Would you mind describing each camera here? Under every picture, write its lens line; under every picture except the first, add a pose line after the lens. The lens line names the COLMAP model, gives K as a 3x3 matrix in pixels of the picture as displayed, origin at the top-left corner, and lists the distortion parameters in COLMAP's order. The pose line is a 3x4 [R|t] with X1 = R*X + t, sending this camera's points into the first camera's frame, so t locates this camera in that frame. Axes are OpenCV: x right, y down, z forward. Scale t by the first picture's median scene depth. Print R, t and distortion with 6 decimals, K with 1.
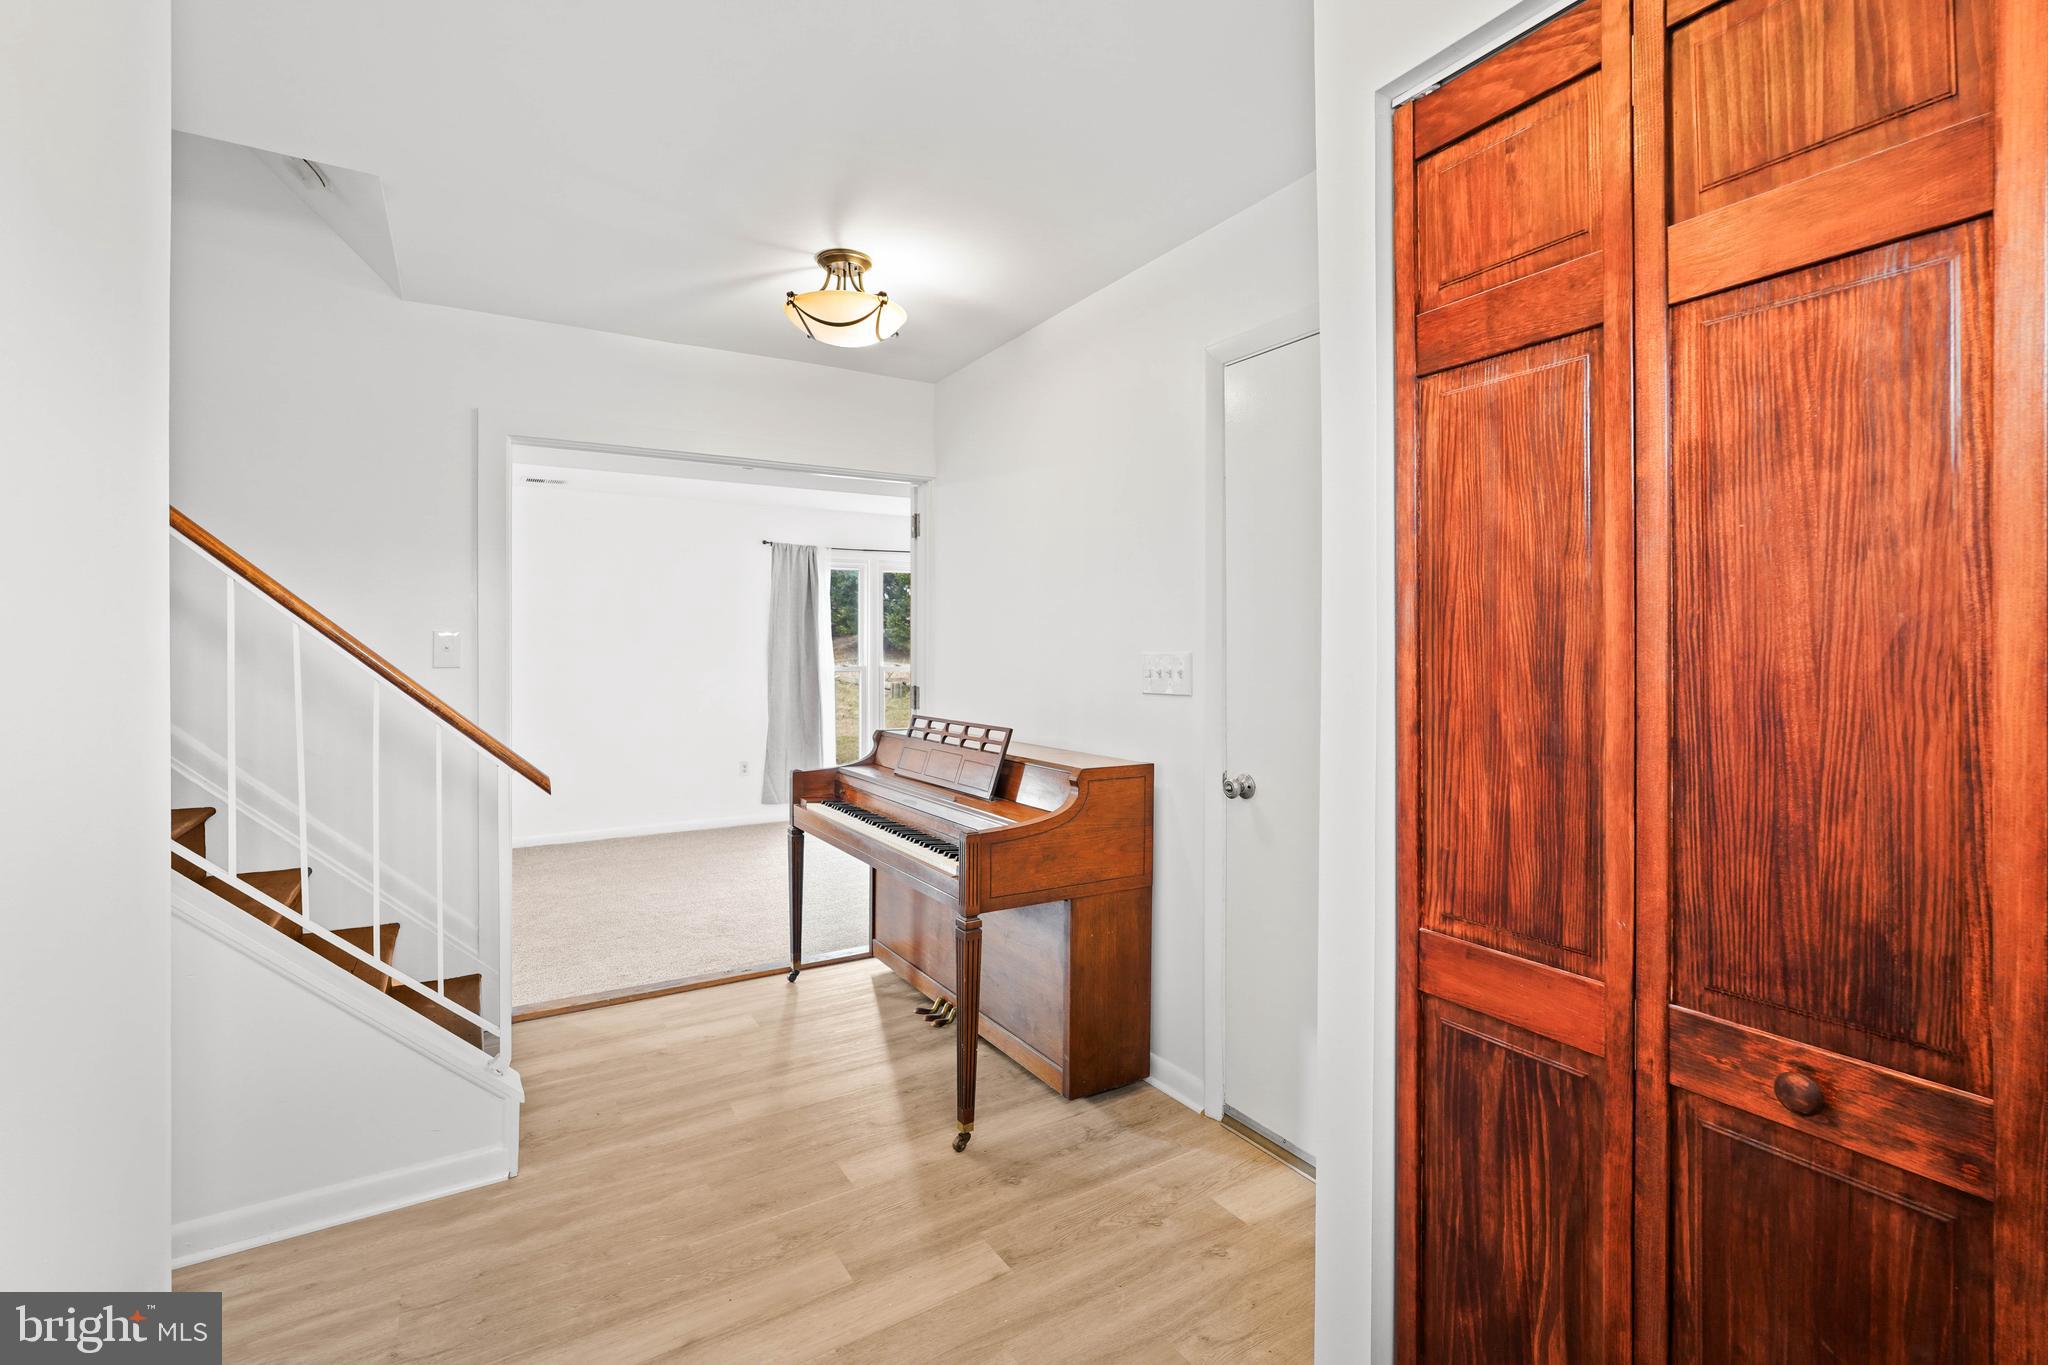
lens RADIAL K [[915.0, 0, 1024.4], [0, 915.0, 642.5], [0, 0, 1]] dist [0.000211, 0.000030]
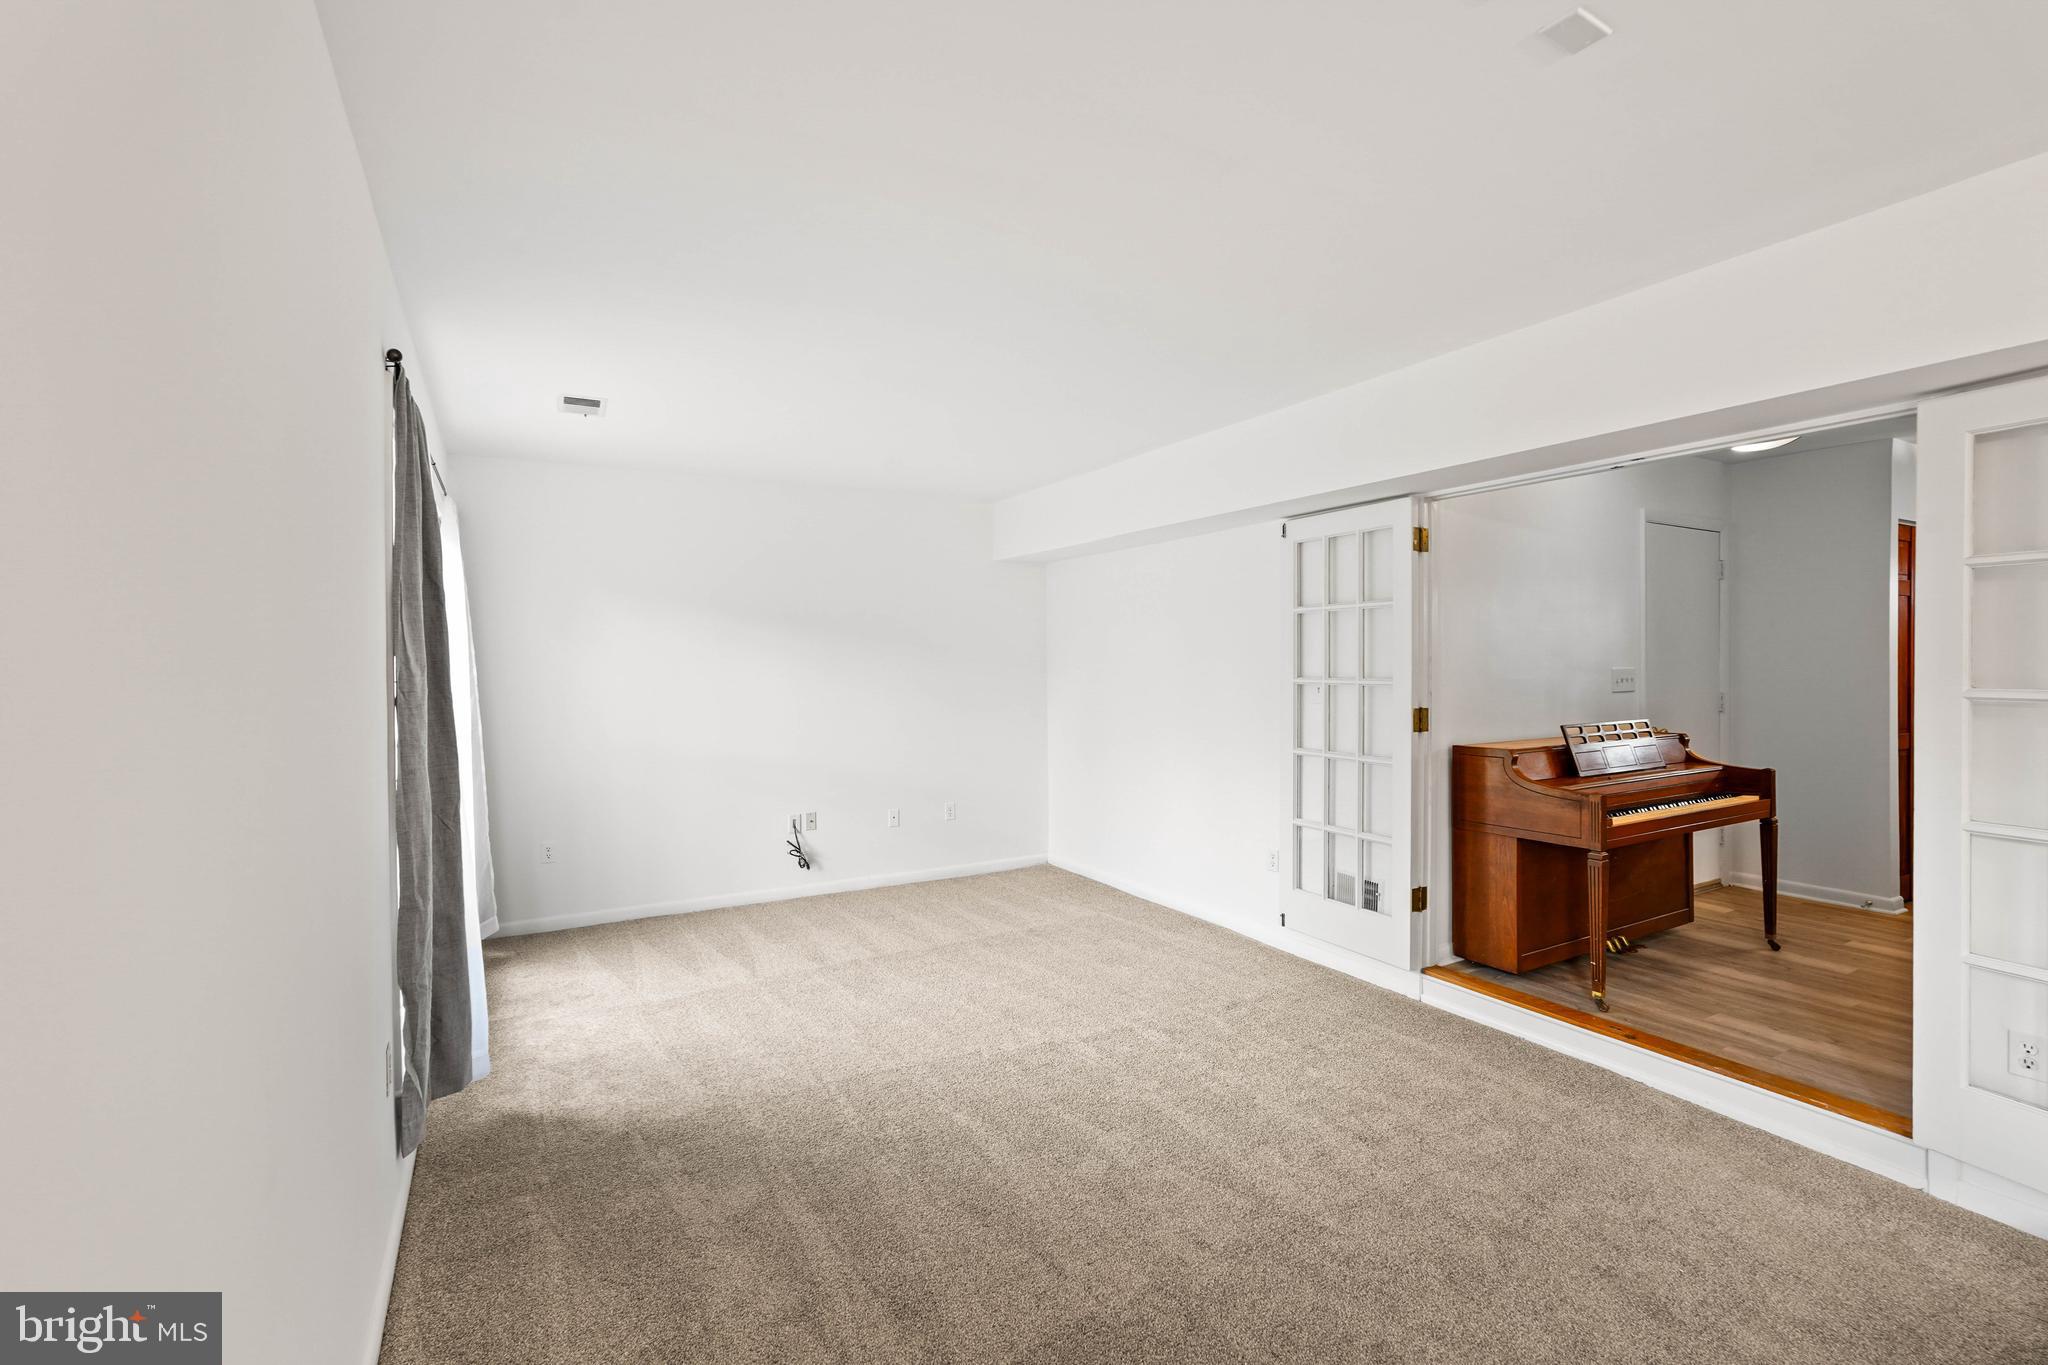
lens RADIAL K [[917.6, 0, 1019.1], [0, 917.6, 674.4], [0, 0, 1]] dist [-0.024488, 0.012823]
pose [[0.041617, -0.007676, 0.999104, -0.595824], [0.003319, 0.999966, 0.007545, 0.001560], [-0.999128, 0.003002, 0.041641, 0.760303]]
